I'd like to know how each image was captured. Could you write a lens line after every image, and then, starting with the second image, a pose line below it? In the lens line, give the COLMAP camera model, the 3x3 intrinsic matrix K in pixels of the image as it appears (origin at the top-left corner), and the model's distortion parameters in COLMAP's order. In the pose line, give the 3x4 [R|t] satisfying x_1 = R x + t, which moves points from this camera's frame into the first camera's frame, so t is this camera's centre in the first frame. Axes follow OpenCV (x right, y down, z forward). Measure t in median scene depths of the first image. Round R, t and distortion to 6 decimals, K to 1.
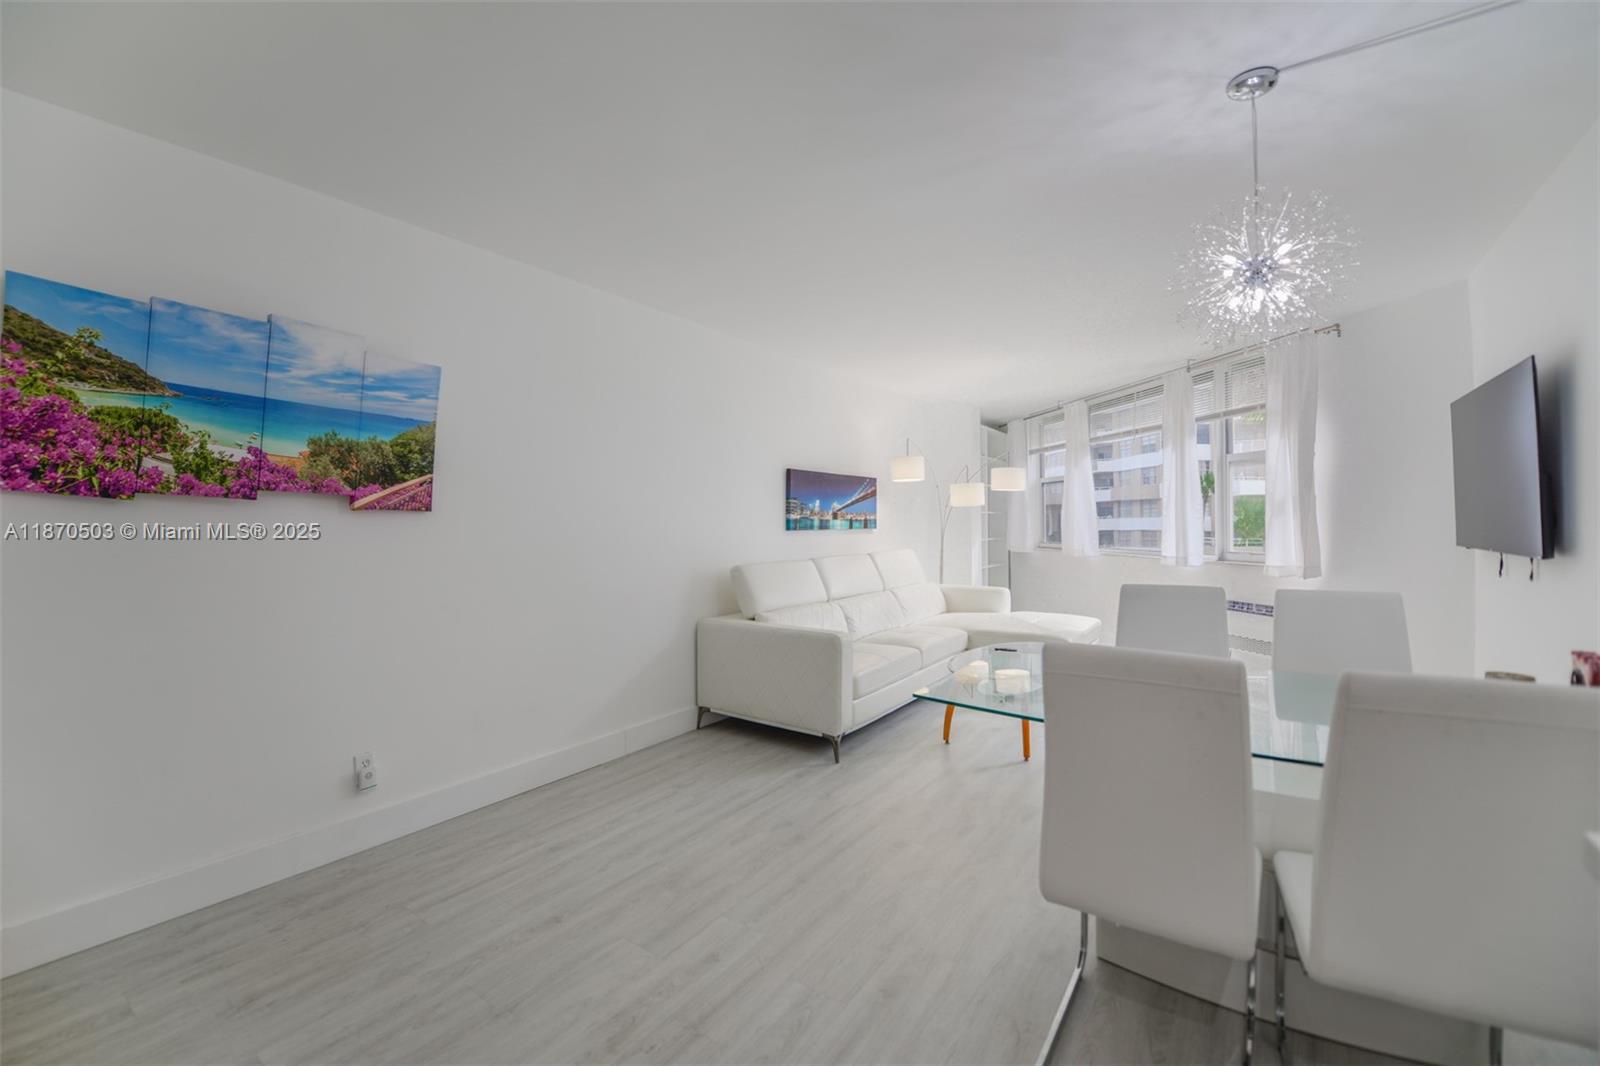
lens RADIAL K [[625.2, 0, 811.1], [0, 625.2, 531.4], [0, 0, 1]] dist [0.001756, -0.000870]
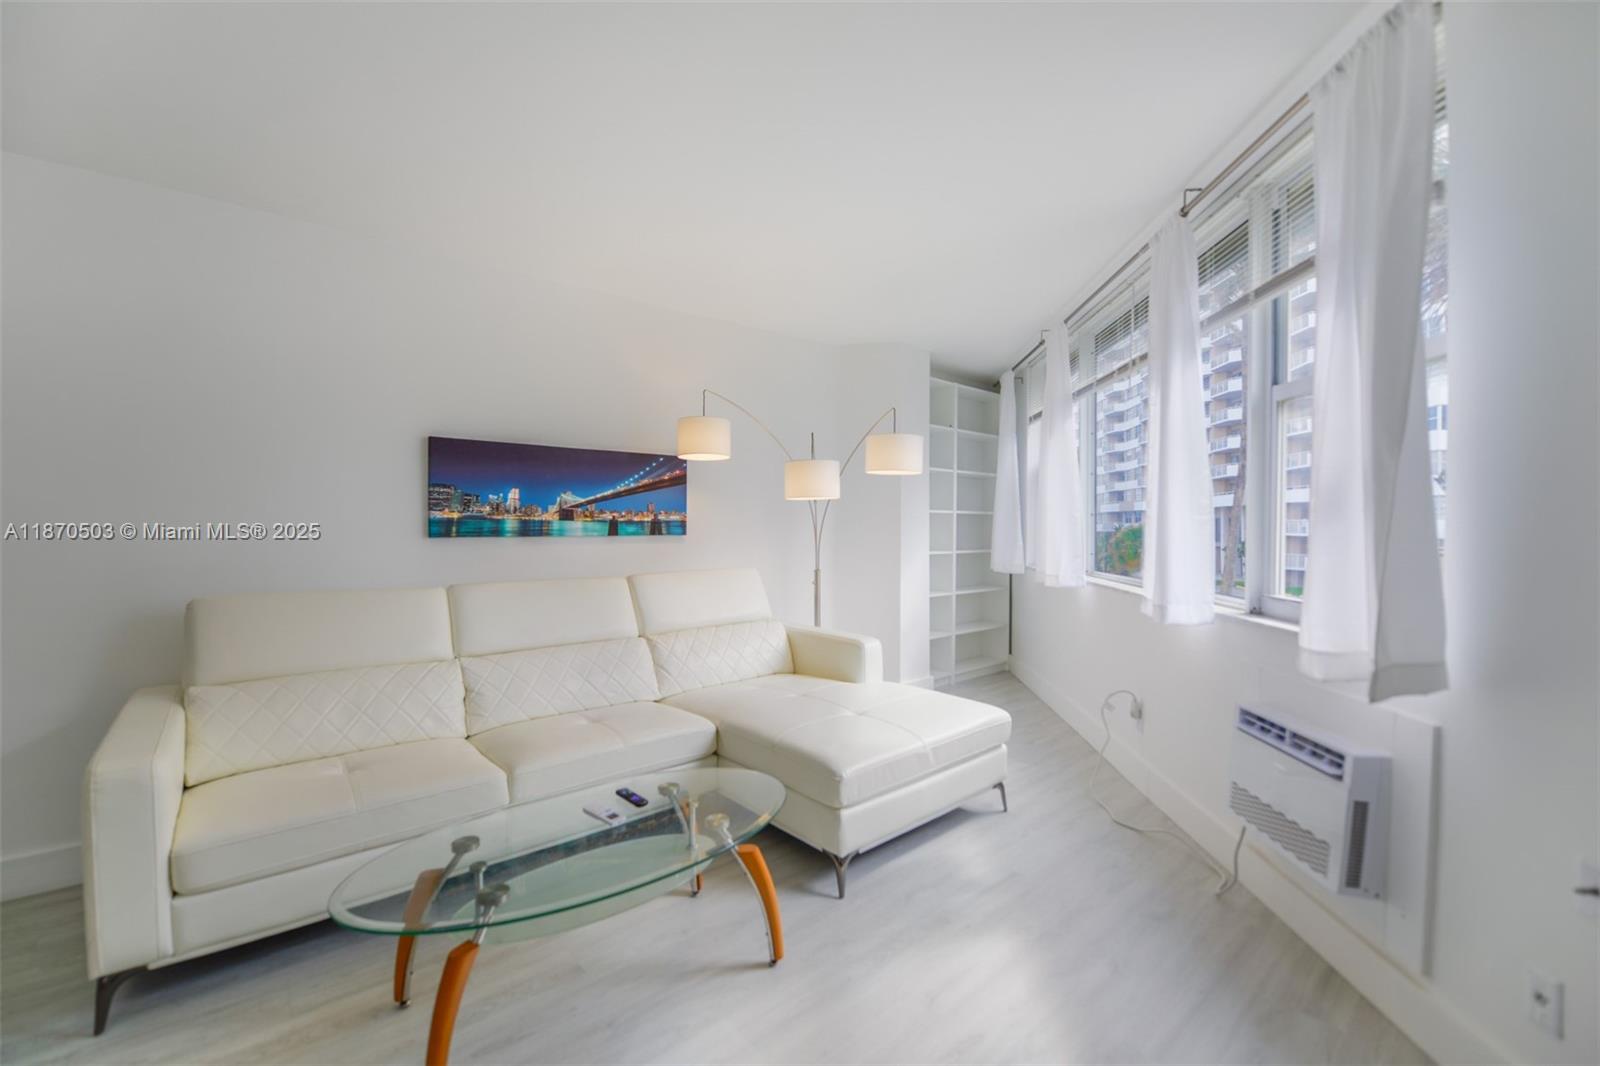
lens RADIAL K [[625.2, 0, 797.6], [0, 625.2, 541.6], [0, 0, 1]] dist [0.001756, -0.000870]
pose [[0.963370, 0.011976, -0.267908, 0.435619], [-0.009667, 0.999904, 0.009938, -0.006248], [0.268001, -0.006984, 0.963393, 0.460151]]
